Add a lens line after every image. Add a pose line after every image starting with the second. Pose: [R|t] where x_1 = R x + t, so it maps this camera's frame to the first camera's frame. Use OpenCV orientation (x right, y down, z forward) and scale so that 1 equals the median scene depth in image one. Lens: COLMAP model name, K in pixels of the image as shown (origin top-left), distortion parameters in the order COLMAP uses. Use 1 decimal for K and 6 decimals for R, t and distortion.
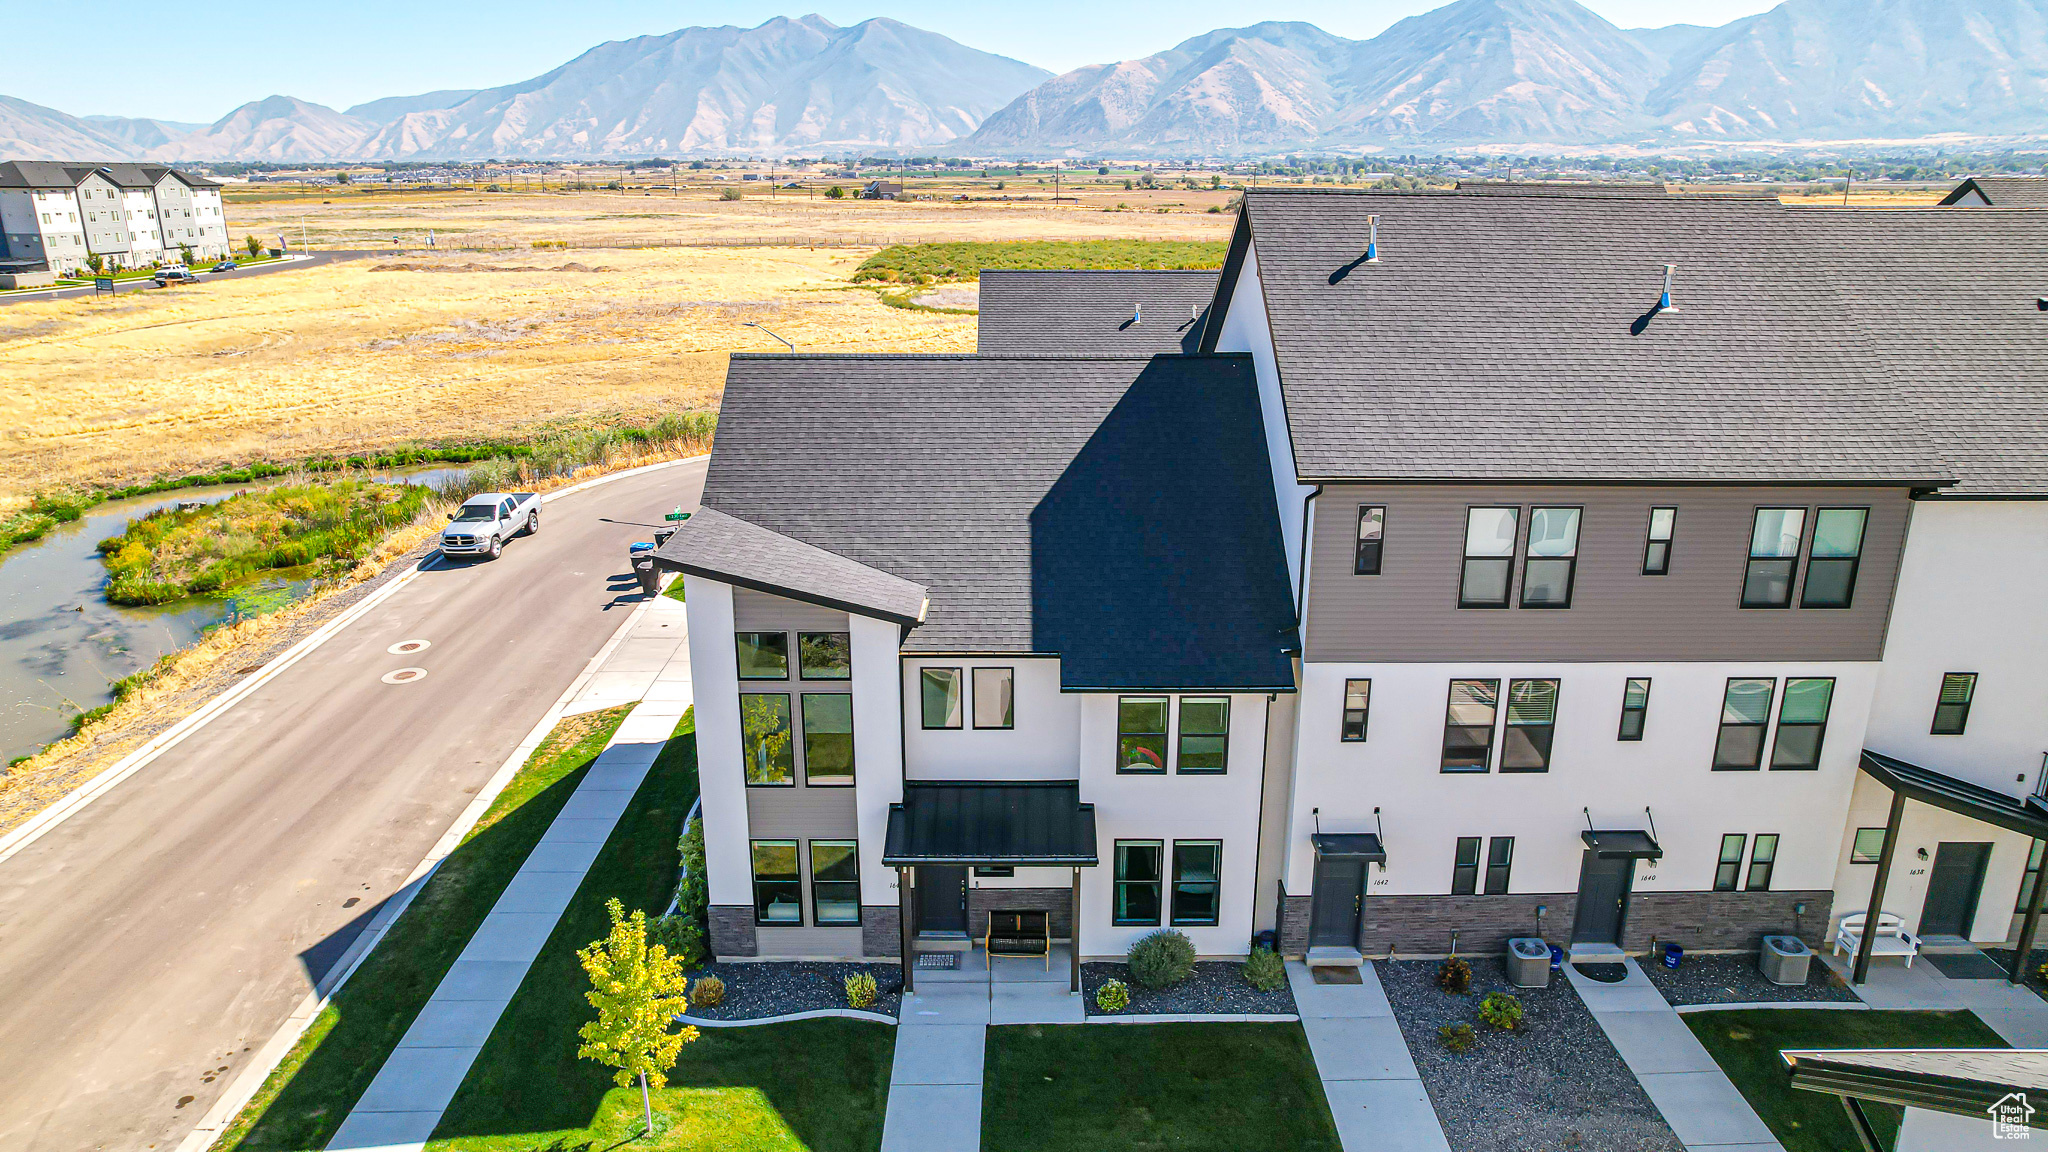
lens RADIAL K [[1311.9, 0, 1030.4], [0, 1311.9, 571.6], [0, 0, 1]] dist [-0.076805, 0.067561]
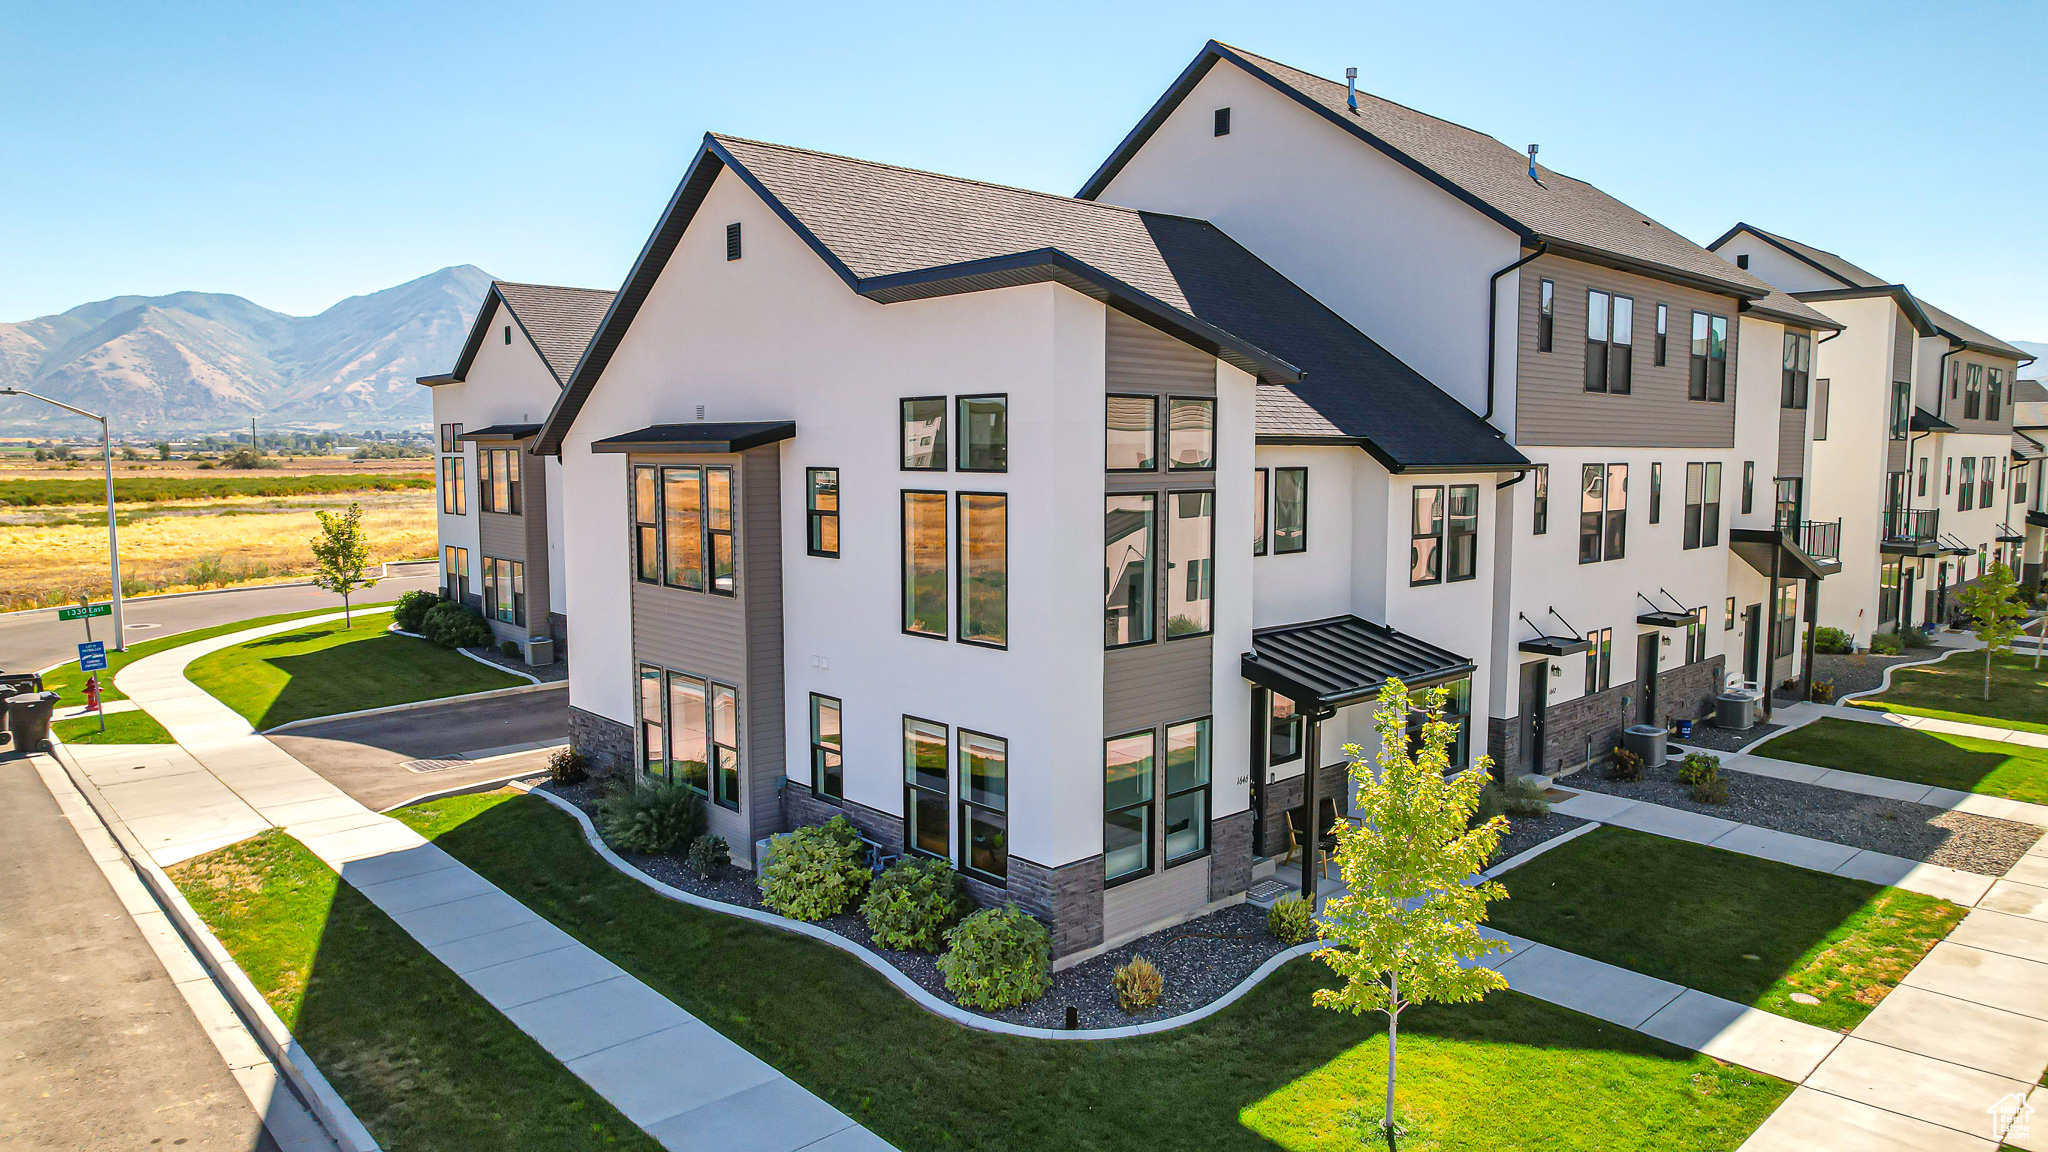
lens RADIAL K [[1311.9, 0, 1027.2], [0, 1311.9, 576.4], [0, 0, 1]] dist [-0.076805, 0.067561]
pose [[0.738779, -0.068814, 0.670425, -0.667650], [0.200904, 0.972033, -0.121615, 0.197463], [-0.643306, 0.224538, 0.731942, 0.533573]]
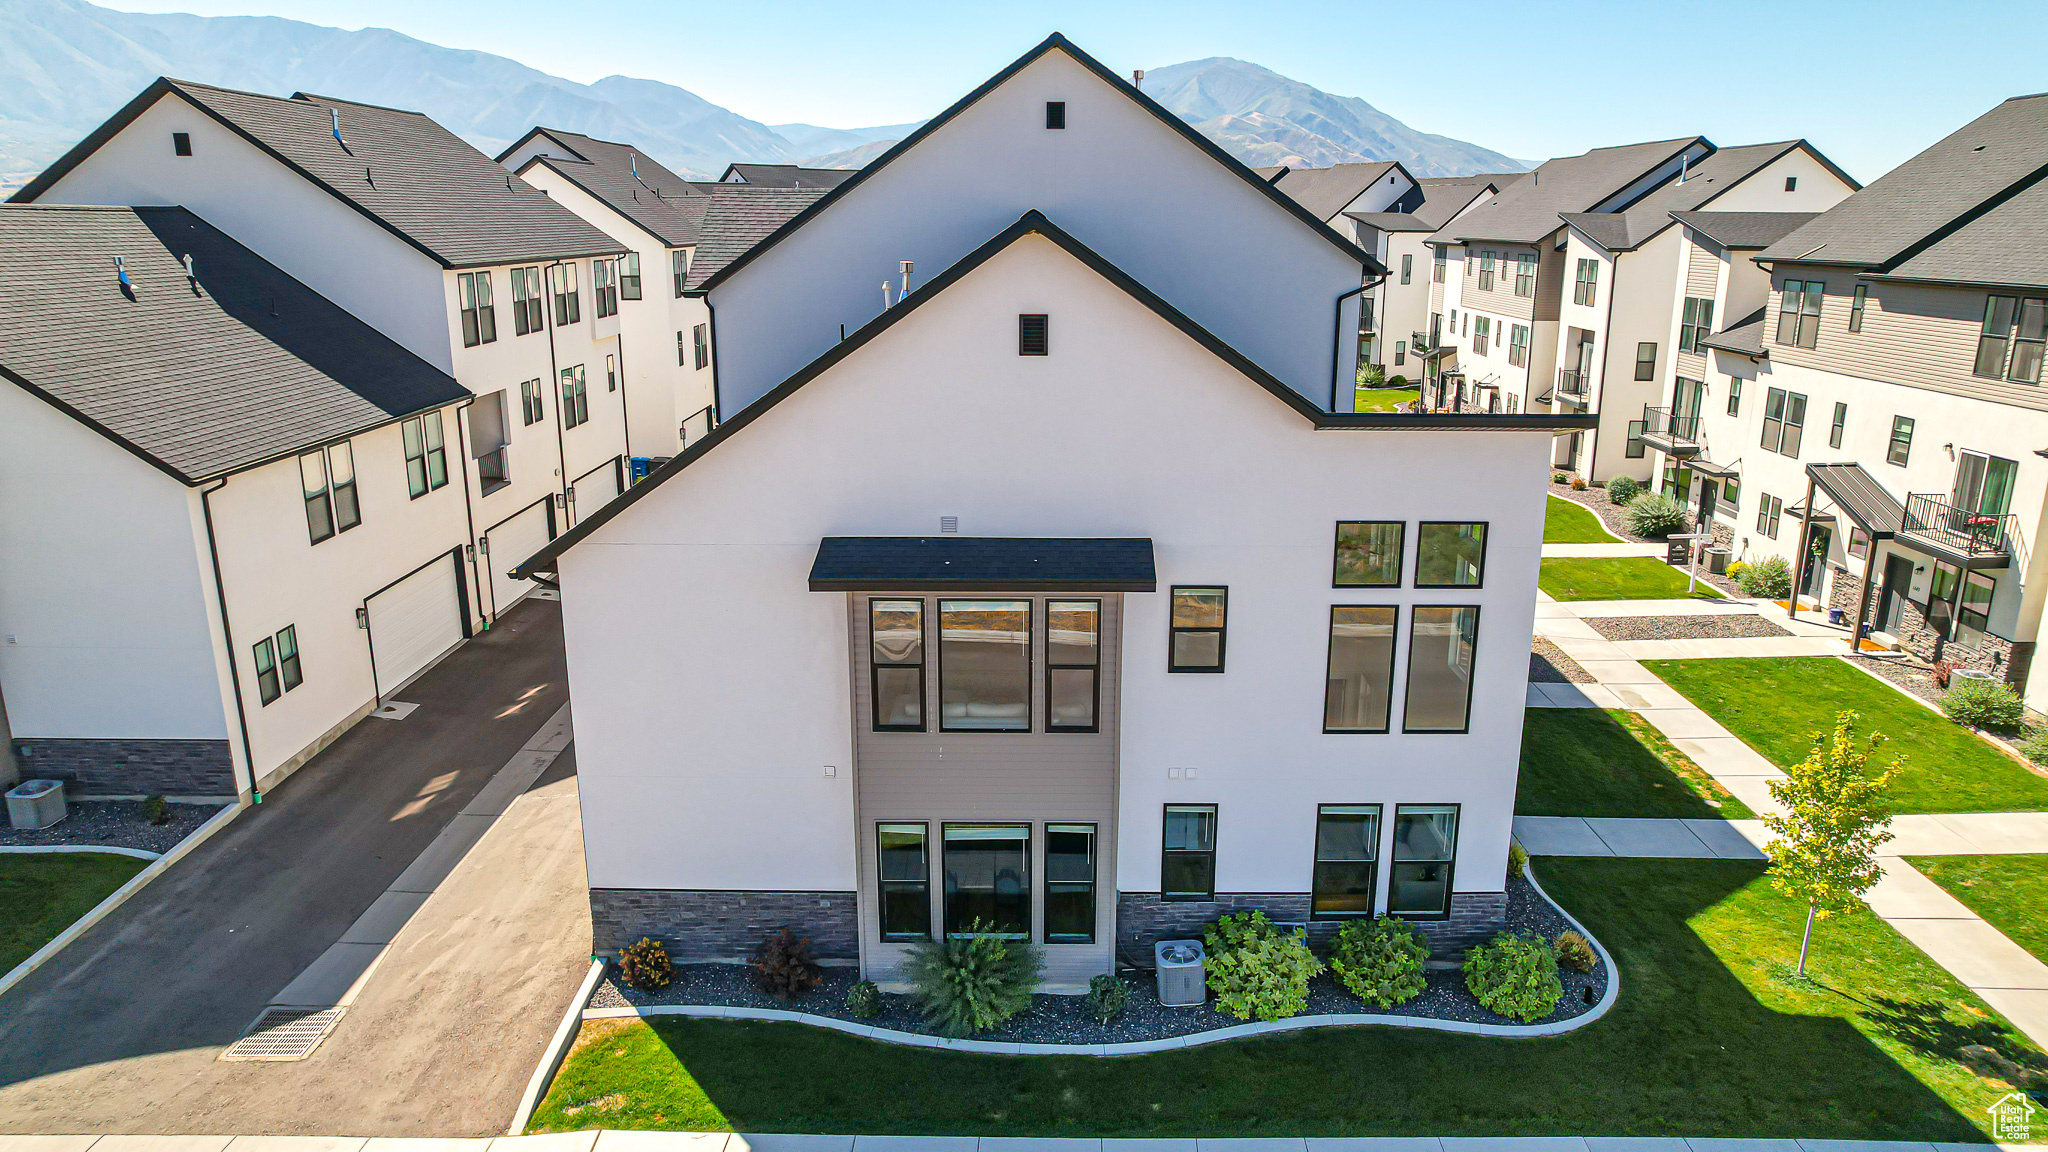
lens RADIAL K [[1311.9, 0, 1025.0], [0, 1311.9, 569.1], [0, 0, 1]] dist [-0.076805, 0.067561]
pose [[0.013994, -0.262762, 0.964759, -0.948306], [0.292302, 0.923781, 0.247361, -0.192164], [-0.956224, 0.278540, 0.089733, 1.164012]]
